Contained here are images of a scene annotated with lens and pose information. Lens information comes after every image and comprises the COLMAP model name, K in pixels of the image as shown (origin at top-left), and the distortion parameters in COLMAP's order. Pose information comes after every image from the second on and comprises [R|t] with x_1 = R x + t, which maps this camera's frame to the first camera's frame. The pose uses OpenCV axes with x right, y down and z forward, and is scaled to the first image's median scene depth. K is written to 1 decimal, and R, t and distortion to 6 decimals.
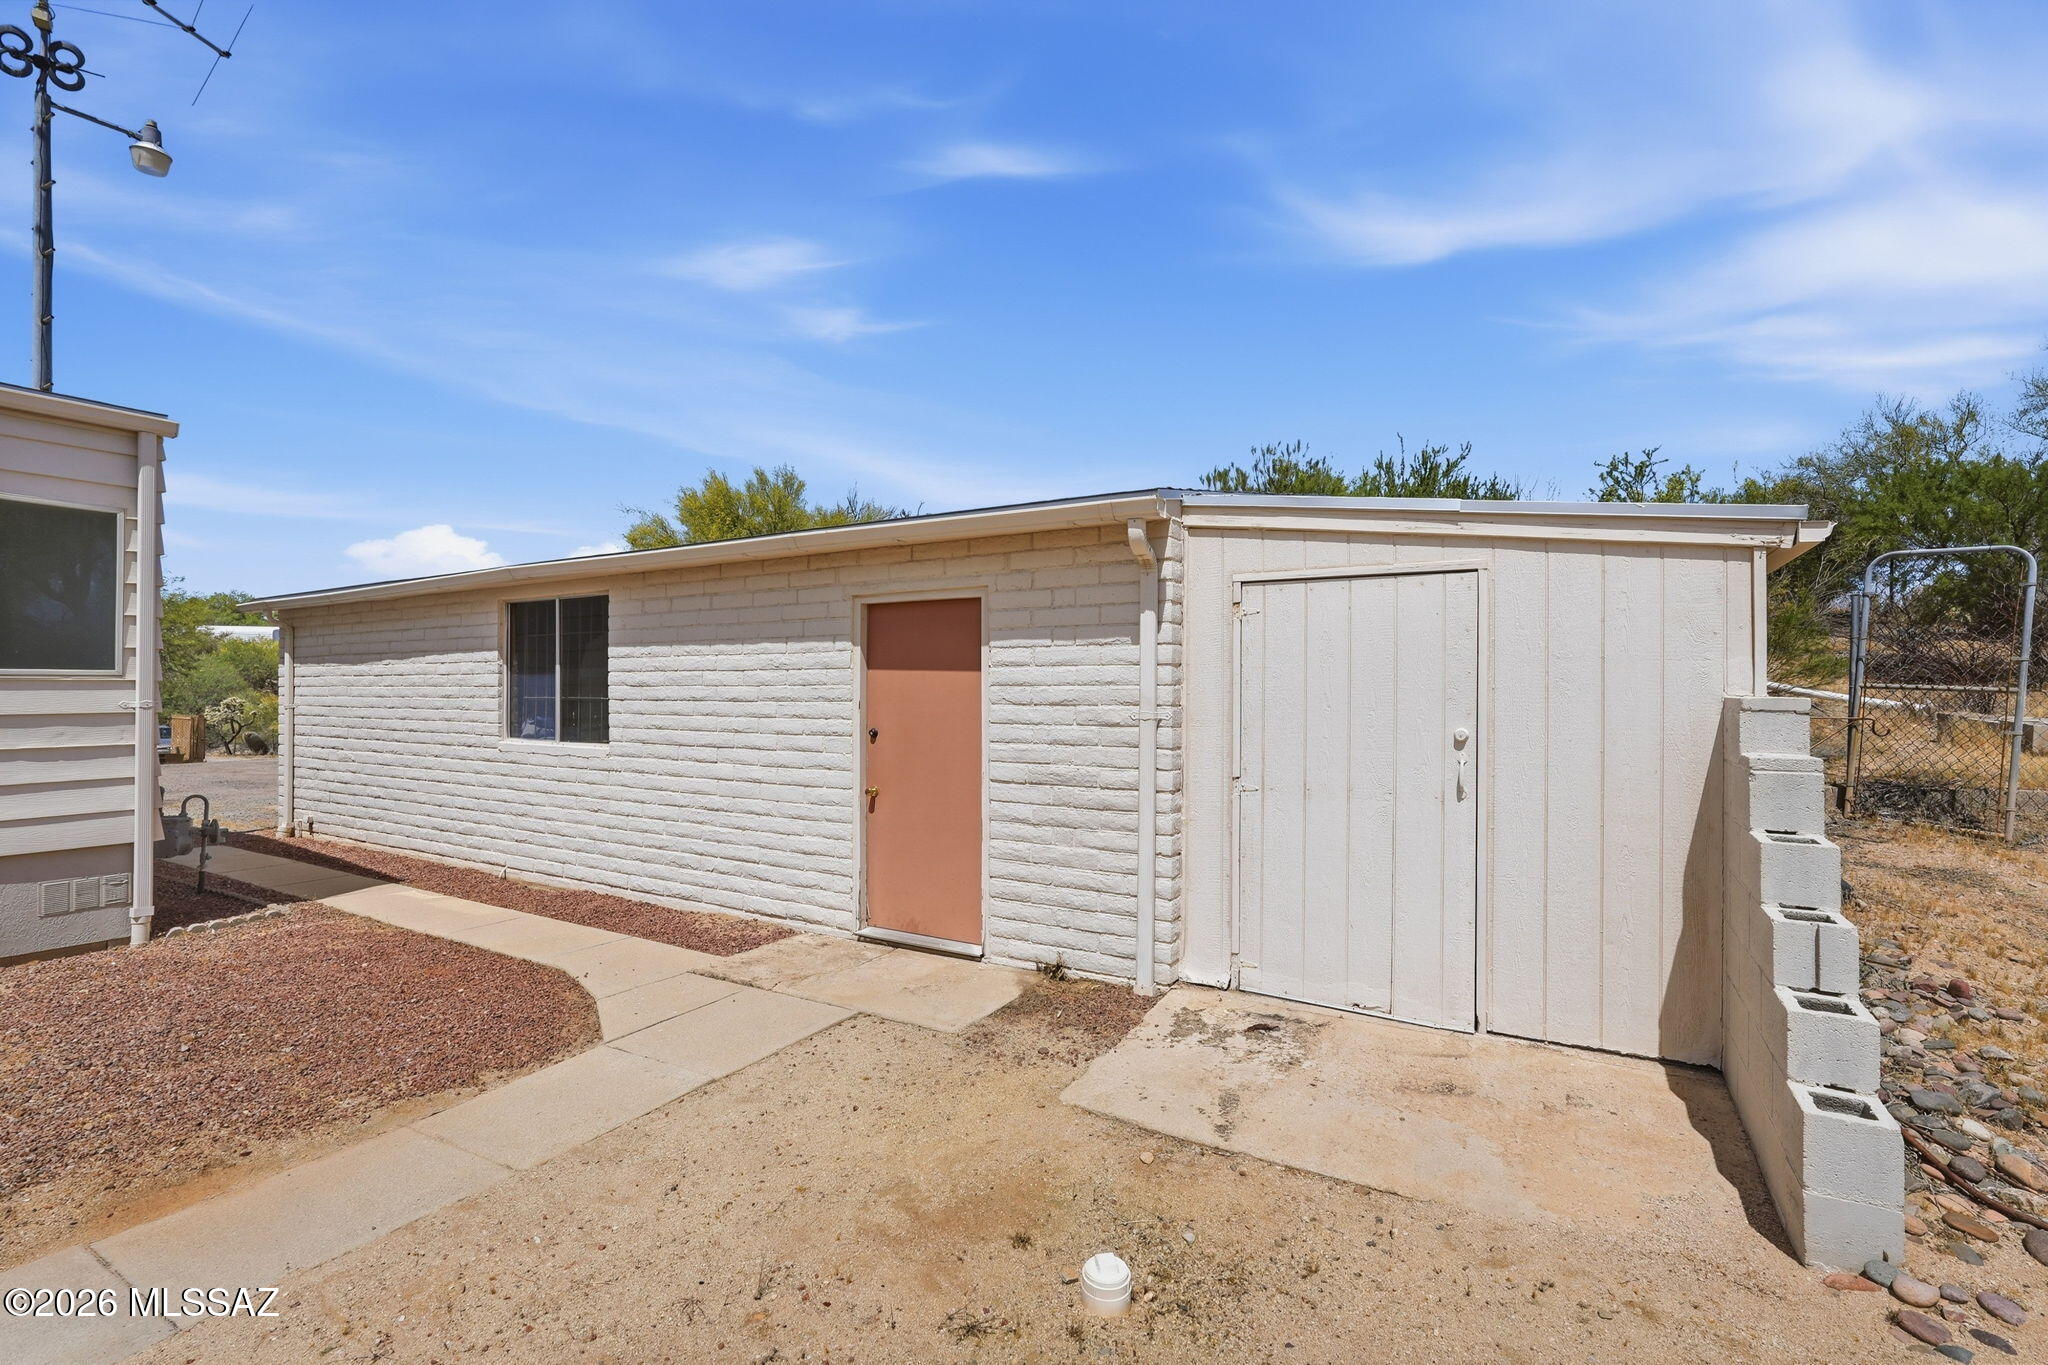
lens RADIAL K [[906.7, 0, 1026.8], [0, 906.7, 685.5], [0, 0, 1]] dist [-0.011972, 0.005115]
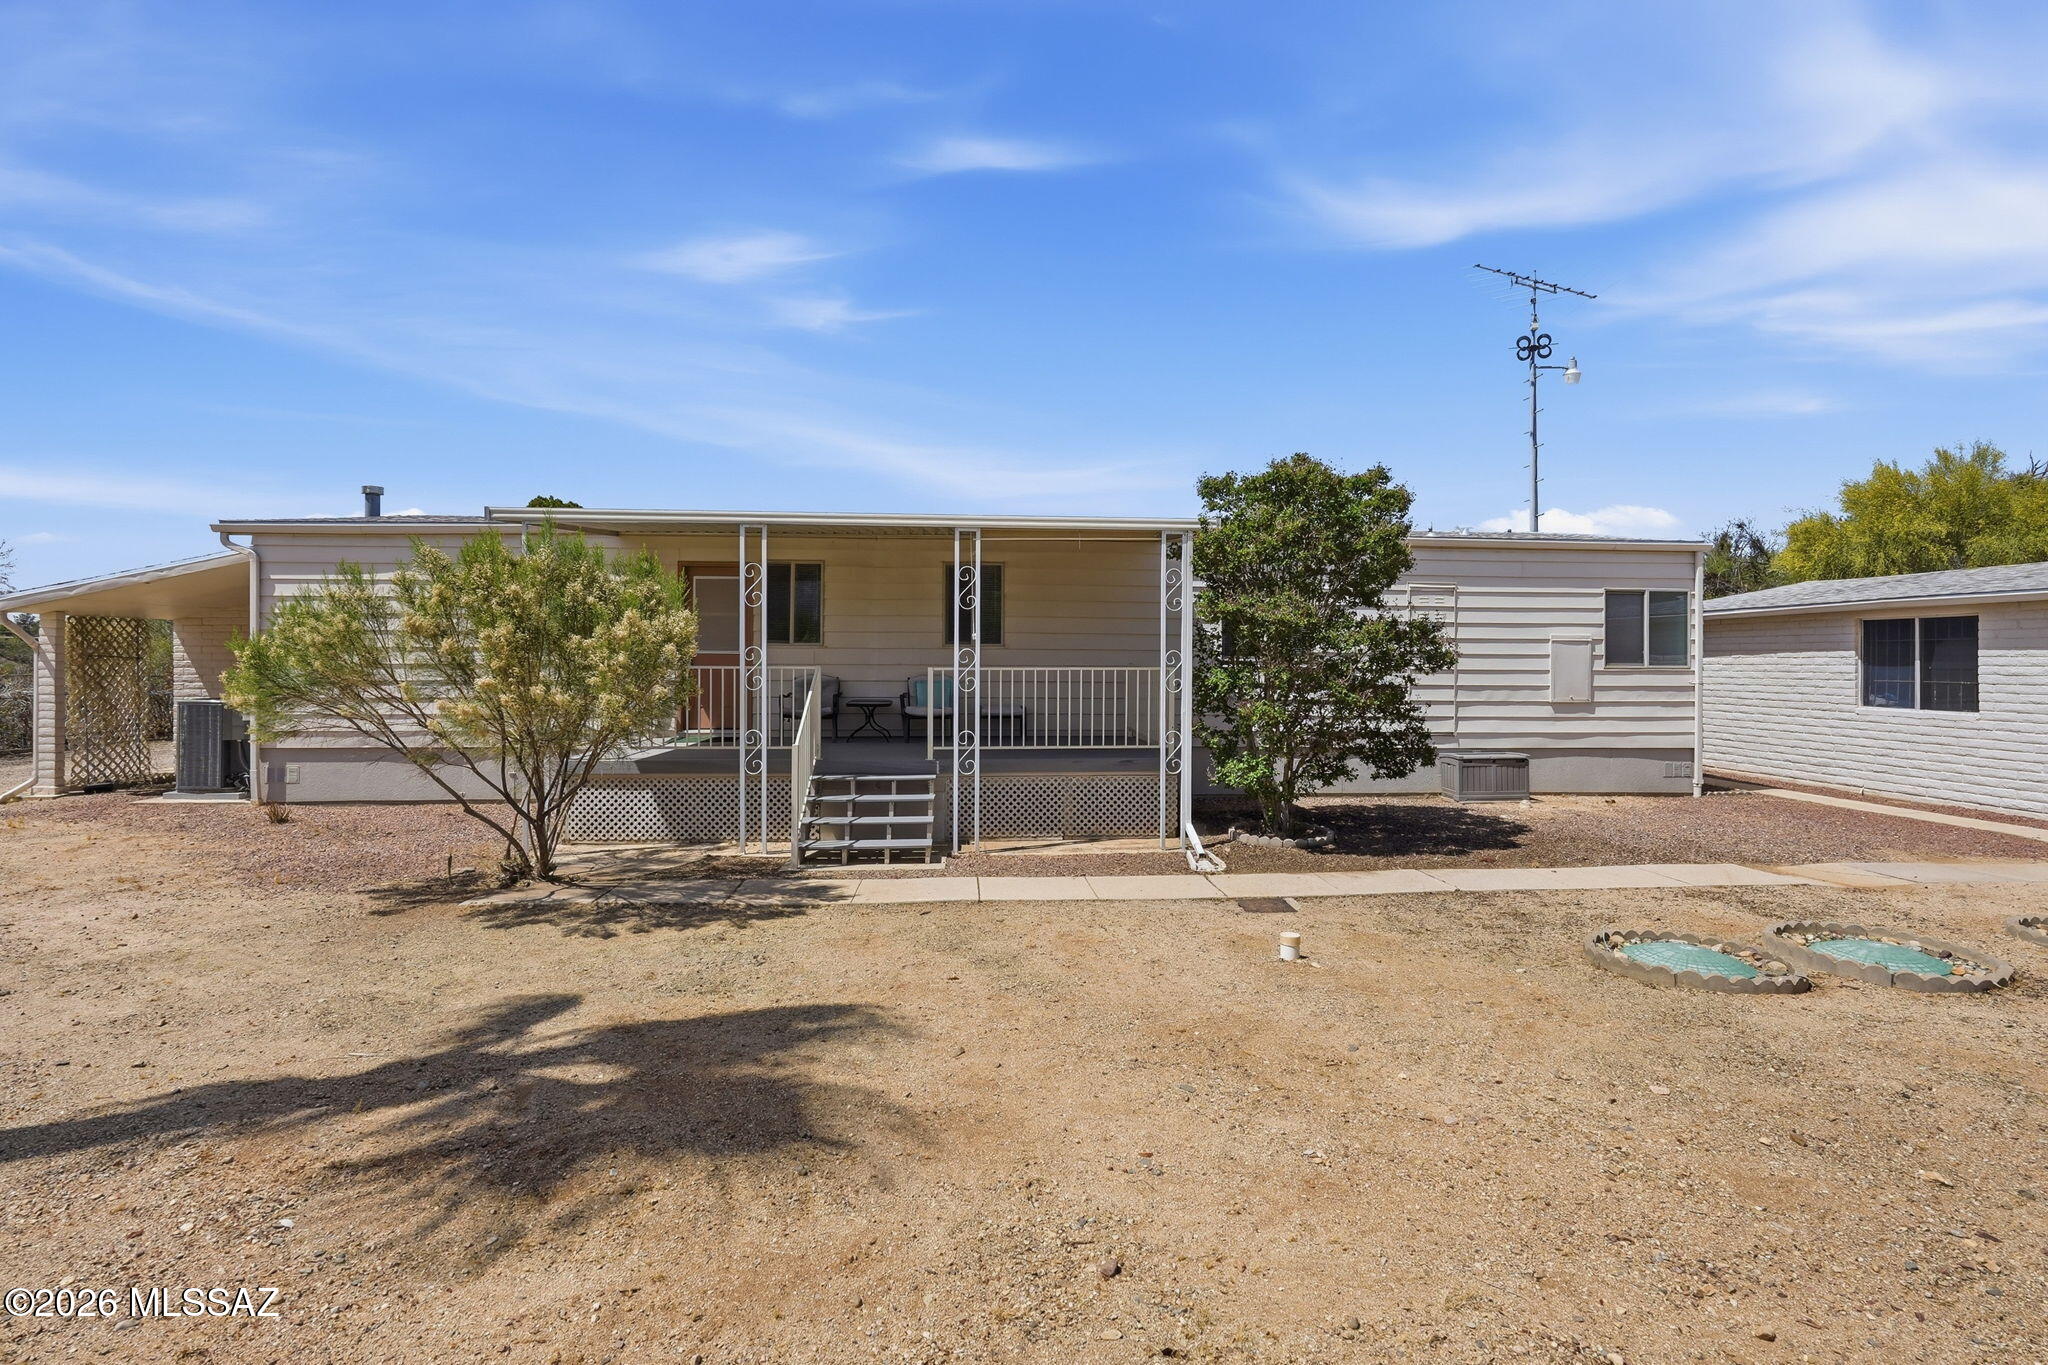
lens RADIAL K [[932.4, 0, 1016.7], [0, 932.4, 677.4], [0, 0, 1]] dist [-0.010658, 0.006341]
pose [[0.566354, 0.012819, -0.824062, -0.075031], [0.004488, 0.999816, 0.018637, -0.029399], [0.824150, -0.014254, 0.566193, -1.139858]]
